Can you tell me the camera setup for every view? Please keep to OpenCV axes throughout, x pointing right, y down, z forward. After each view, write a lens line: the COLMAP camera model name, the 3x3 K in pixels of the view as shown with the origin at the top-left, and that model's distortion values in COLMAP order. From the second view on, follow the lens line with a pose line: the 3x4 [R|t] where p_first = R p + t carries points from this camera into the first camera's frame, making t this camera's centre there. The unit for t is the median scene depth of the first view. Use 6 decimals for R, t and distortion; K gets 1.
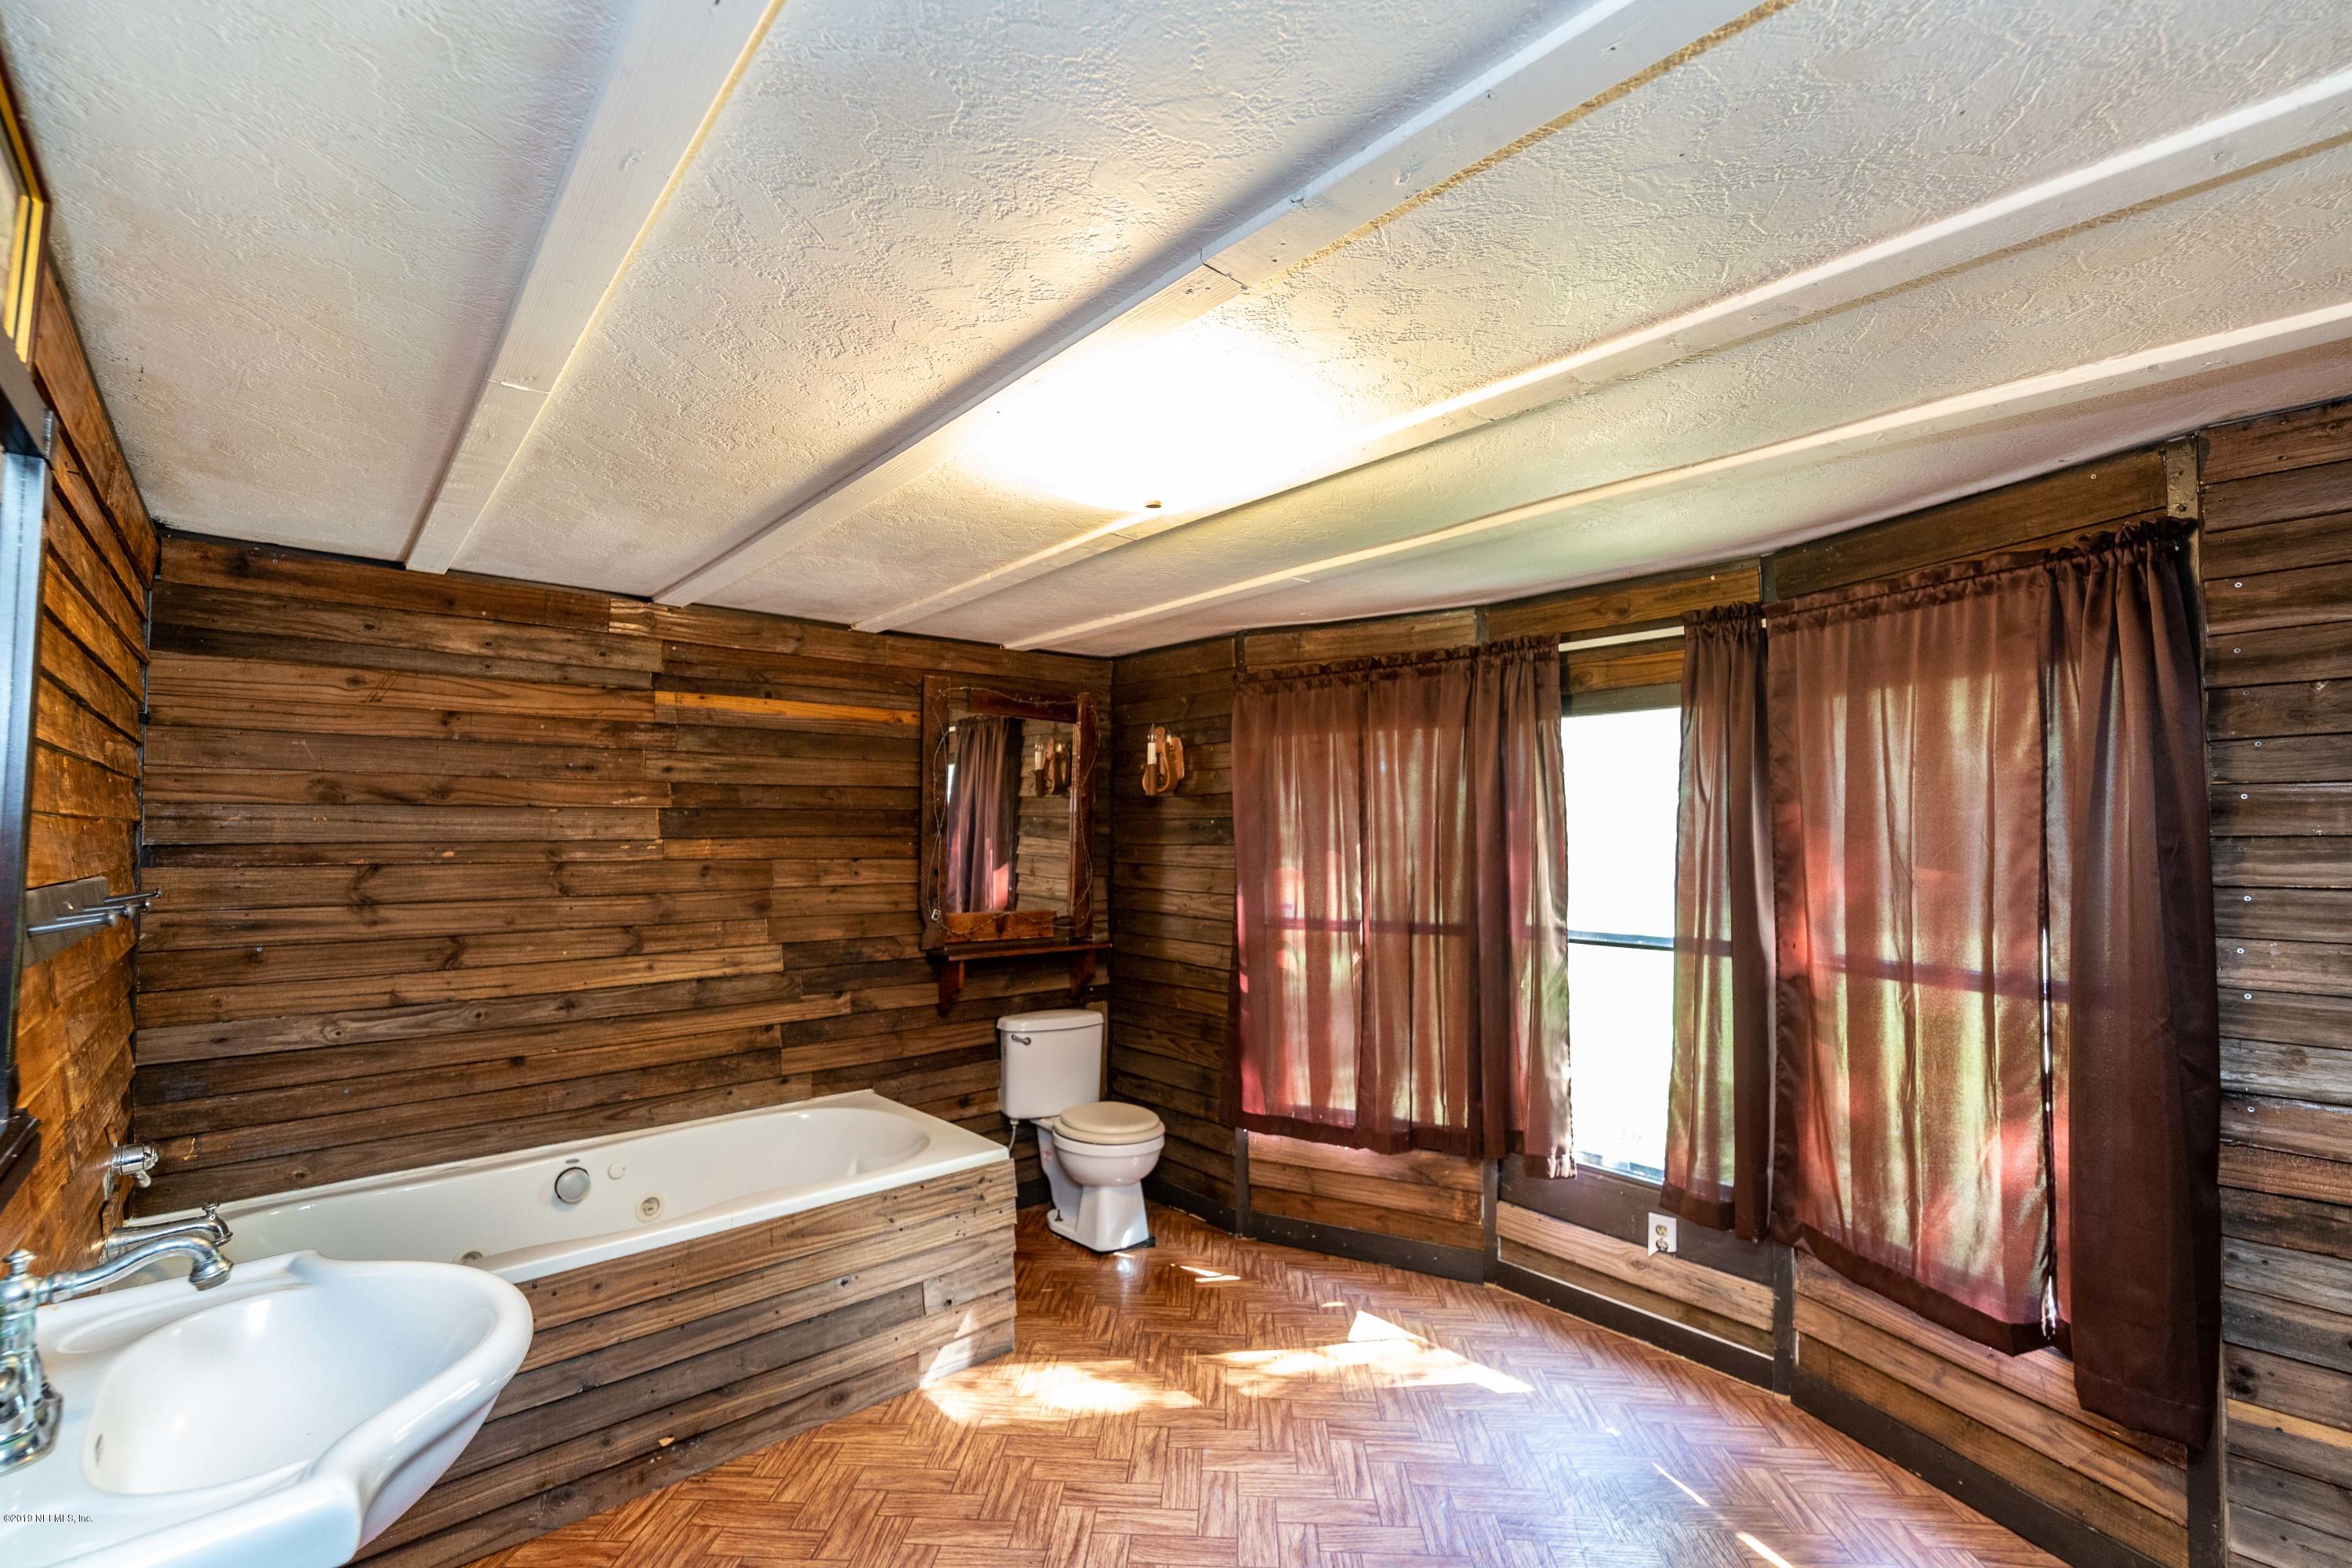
lens RADIAL K [[1022.5, 0, 1178.1], [0, 1022.5, 786.5], [0, 0, 1]] dist [-0.002129, -0.000801]
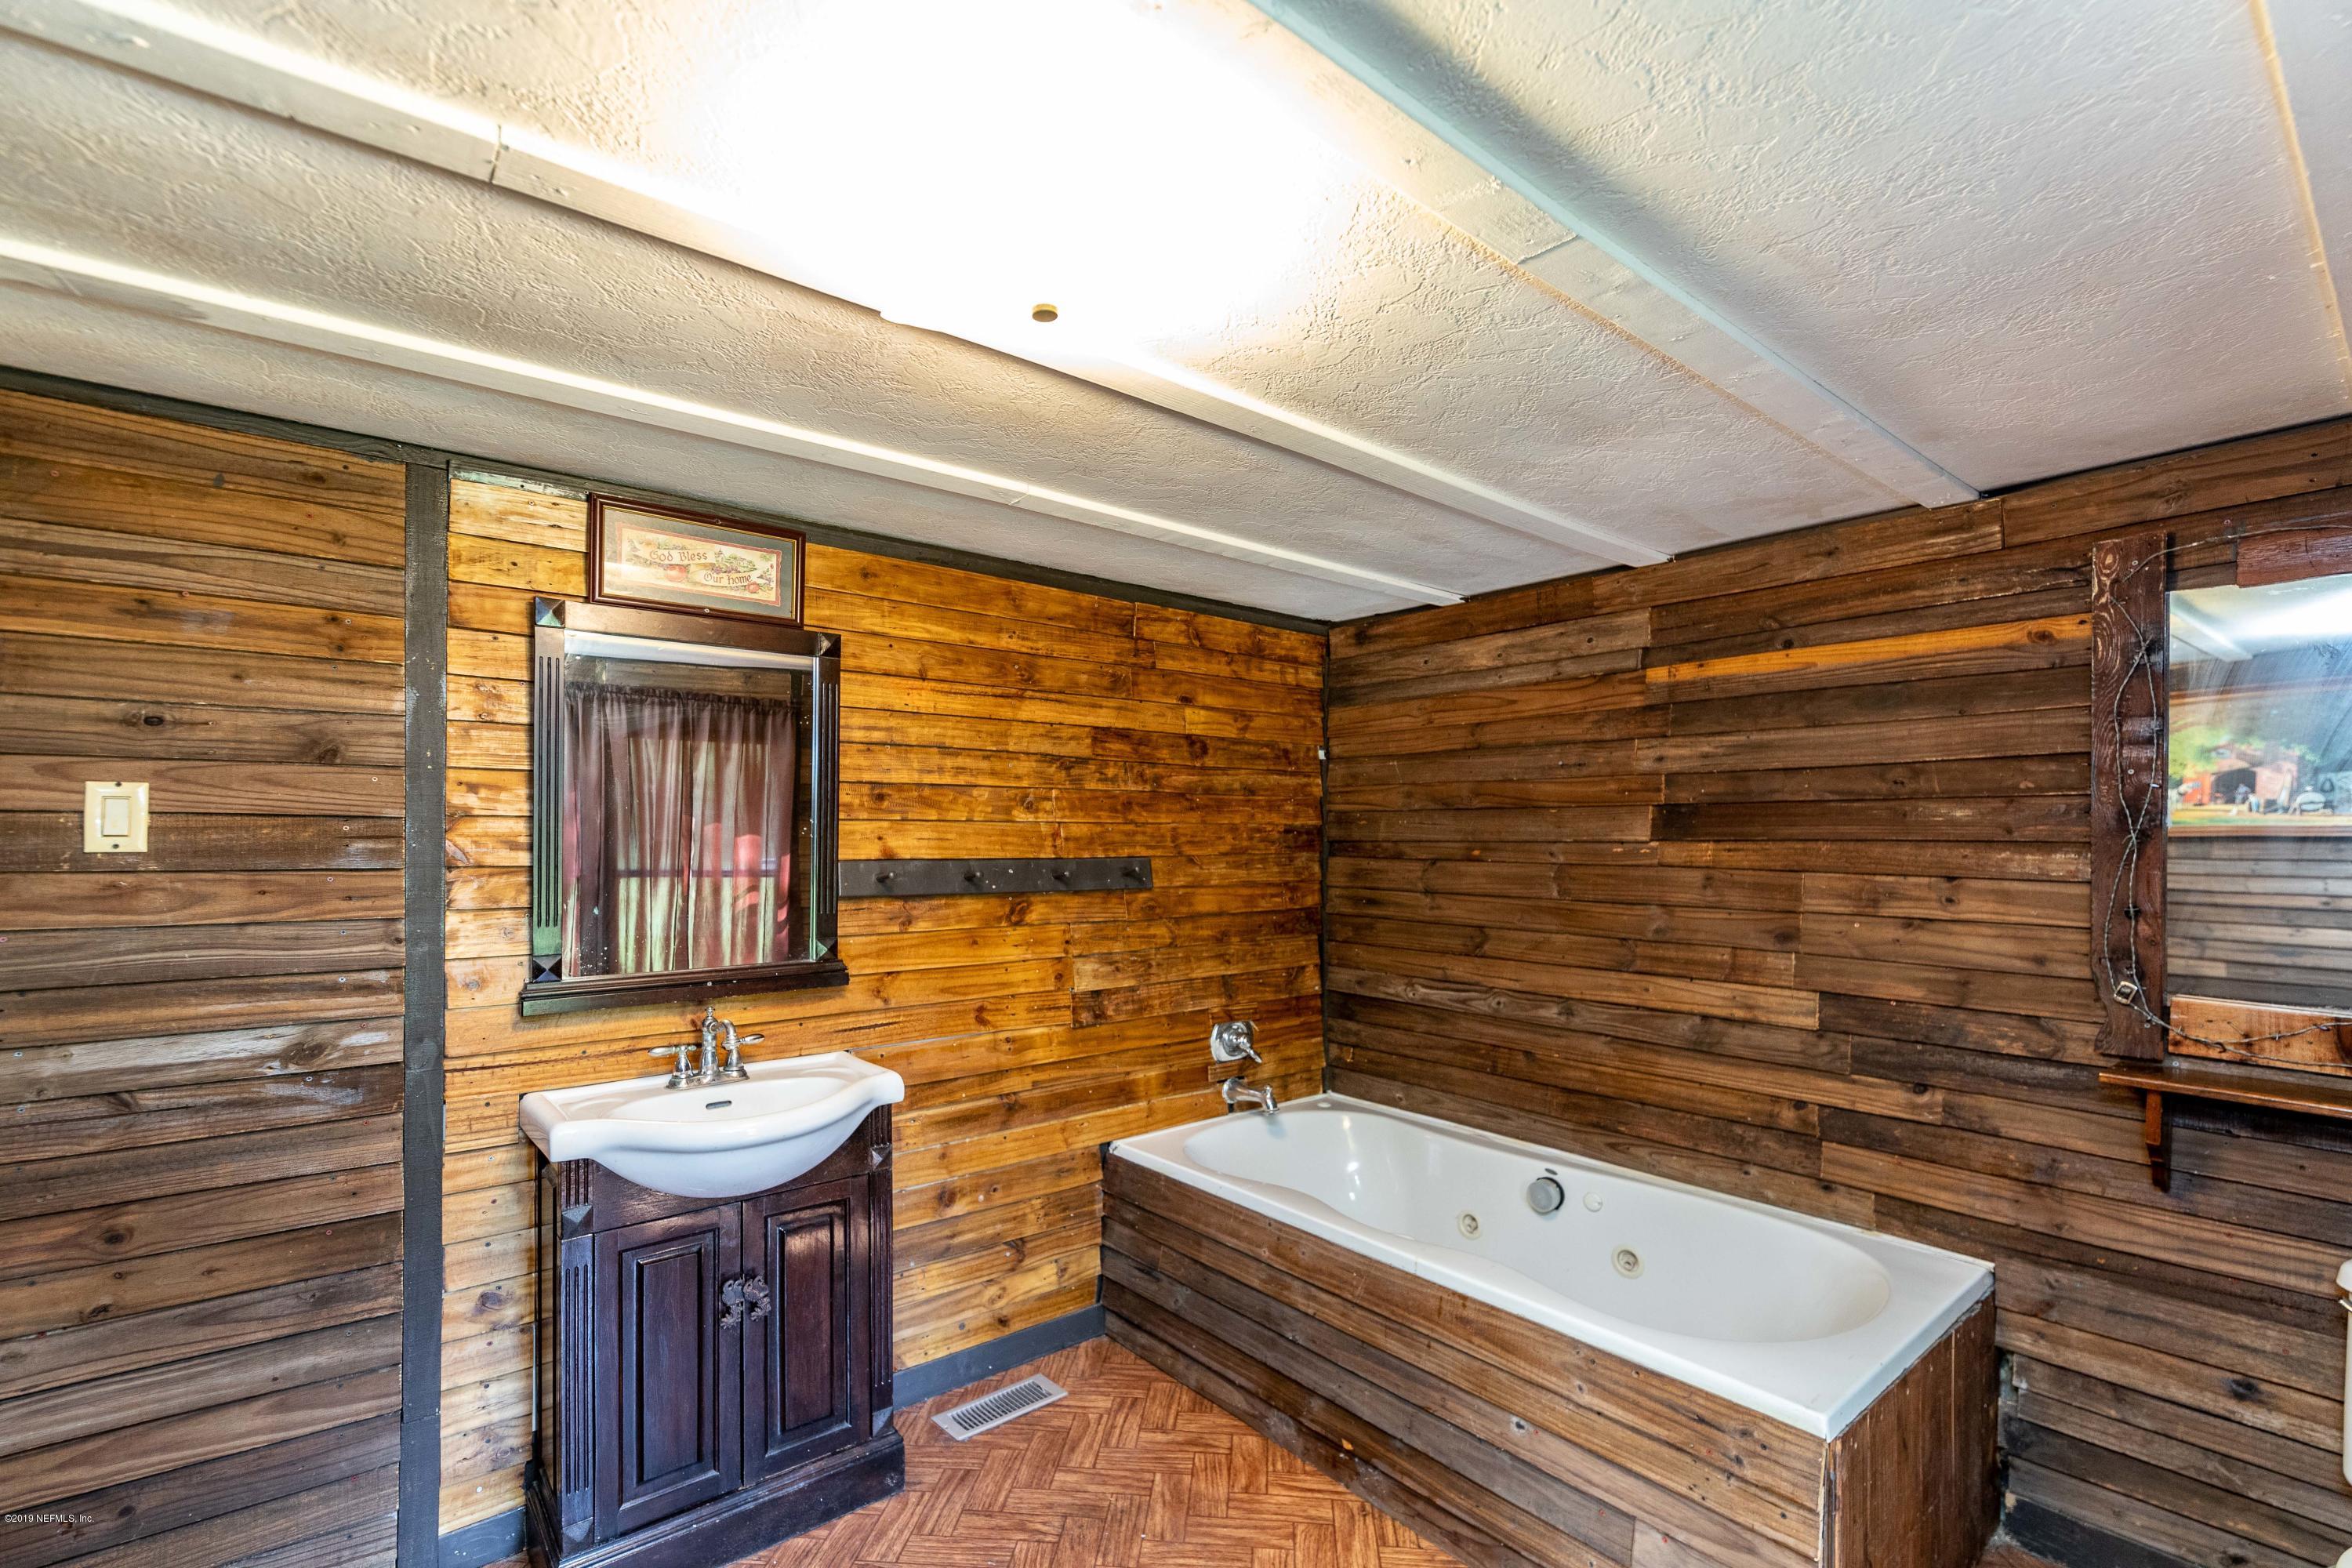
lens RADIAL K [[1008.3, 0, 1179.3], [0, 1008.3, 825.7], [0, 0, 1]] dist [0.000825, 0.000083]
pose [[-0.021713, -0.005147, -0.999751, 0.333960], [0.041299, 0.999129, -0.006041, 0.026453], [0.998911, -0.041420, -0.021482, 0.606662]]
